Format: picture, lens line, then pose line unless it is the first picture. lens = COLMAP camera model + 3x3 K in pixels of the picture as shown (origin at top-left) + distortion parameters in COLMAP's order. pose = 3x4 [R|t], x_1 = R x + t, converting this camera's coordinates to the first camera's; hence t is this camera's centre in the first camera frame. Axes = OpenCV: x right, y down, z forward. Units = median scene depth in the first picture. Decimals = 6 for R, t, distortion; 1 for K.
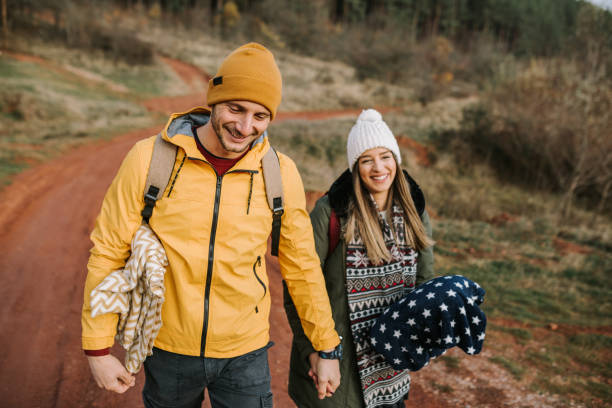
lens RADIAL K [[573.6, 0, 306.0], [0, 573.6, 204.0], [0, 0, 1]] dist [-0.064062, 0.063759]
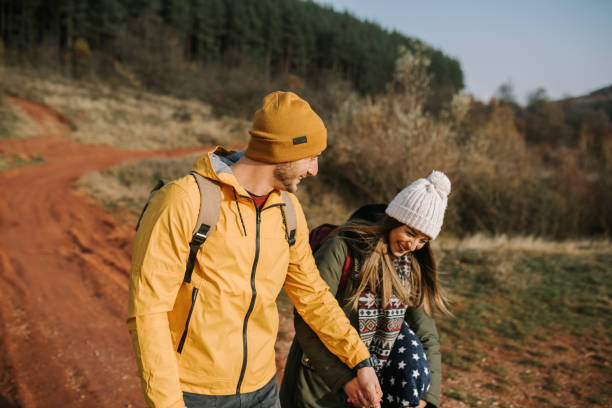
lens RADIAL K [[573.6, 0, 306.0], [0, 573.6, 204.0], [0, 0, 1]] dist [-0.064062, 0.063759]
pose [[0.970801, -0.048573, 0.234916, 0.000081], [0.062449, 0.996693, -0.051988, 0.002982], [-0.231614, 0.065140, 0.970624, -0.030458]]
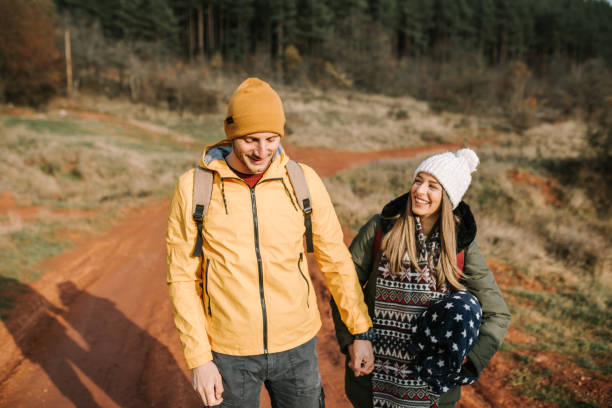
lens RADIAL K [[573.6, 0, 306.0], [0, 573.6, 204.0], [0, 0, 1]] dist [-0.064062, 0.063759]
pose [[0.992081, -0.059182, -0.110780, -0.023841], [0.051058, 0.995891, -0.074792, -0.011556], [0.114752, 0.068544, 0.991027, 0.070882]]
